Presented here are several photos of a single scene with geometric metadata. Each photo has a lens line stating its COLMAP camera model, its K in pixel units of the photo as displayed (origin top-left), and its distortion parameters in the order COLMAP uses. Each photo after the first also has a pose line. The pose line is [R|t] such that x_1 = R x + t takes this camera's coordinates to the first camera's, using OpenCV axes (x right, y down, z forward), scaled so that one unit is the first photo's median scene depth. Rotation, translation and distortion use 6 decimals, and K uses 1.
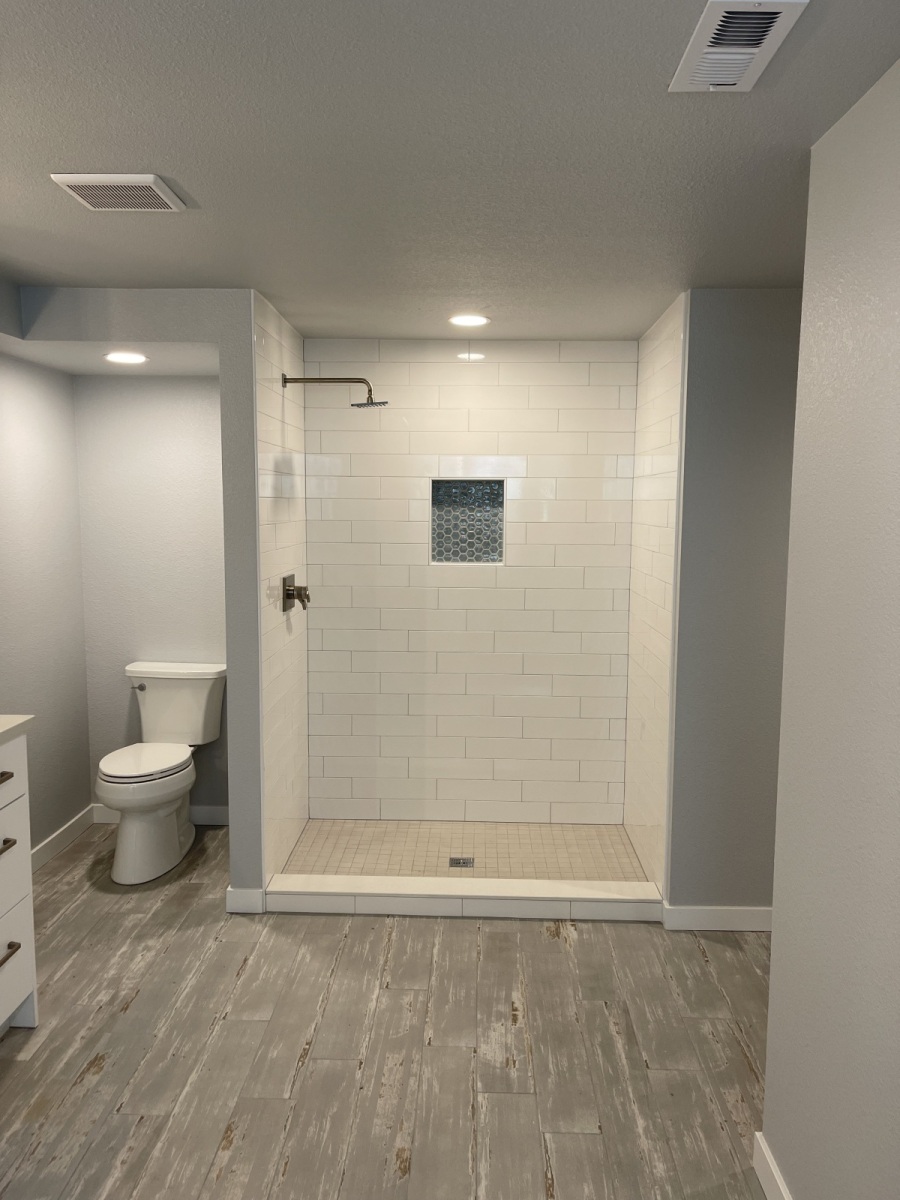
lens RADIAL K [[927.2, 0, 450.0], [0, 927.2, 600.0], [0, 0, 1]] dist [0.117170, -0.167150]
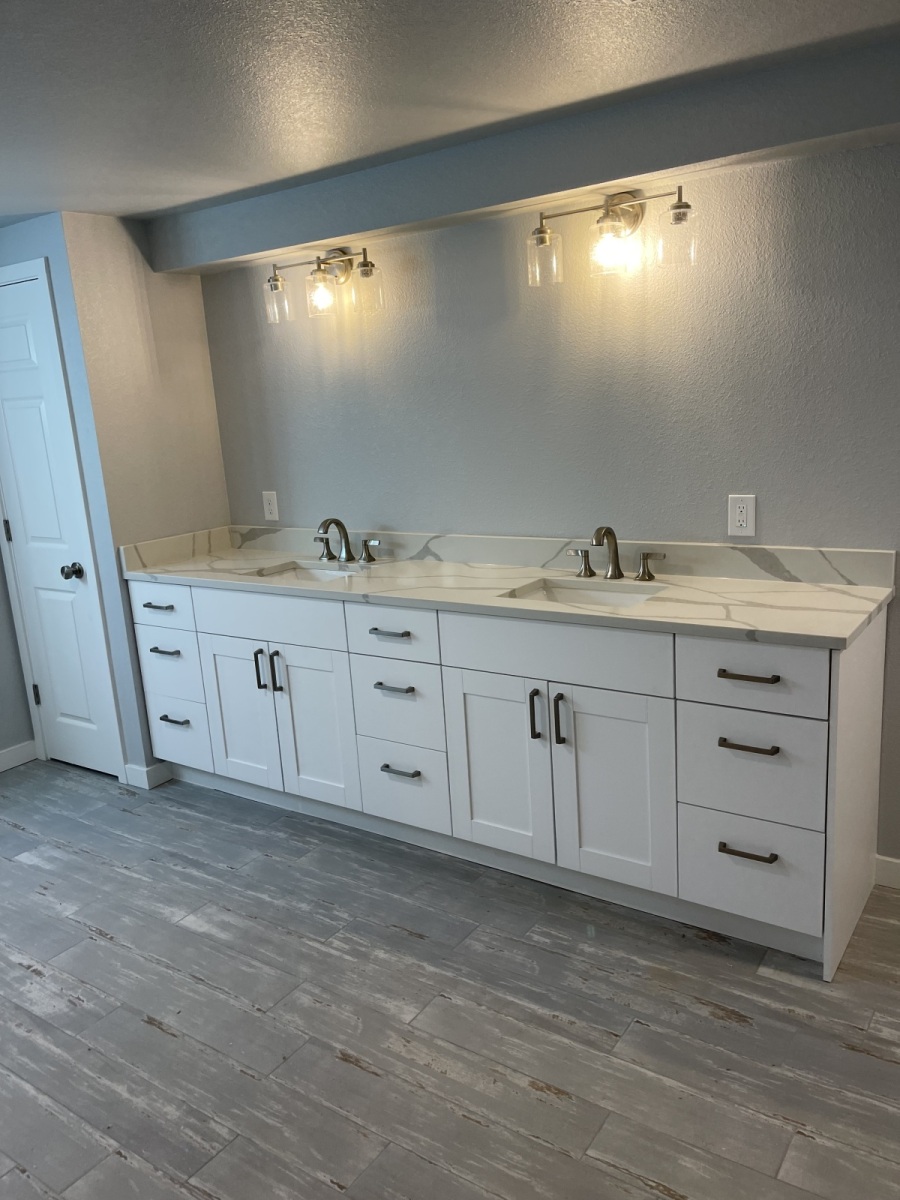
lens RADIAL K [[900.2, 0, 462.7], [0, 900.2, 612.6], [0, 0, 1]] dist [0.063218, -0.089042]
pose [[-0.540438, 0.216357, -0.813091, 0.384049], [-0.032088, 0.960370, 0.276875, -0.110023], [0.840772, 0.175725, -0.512078, 1.152964]]
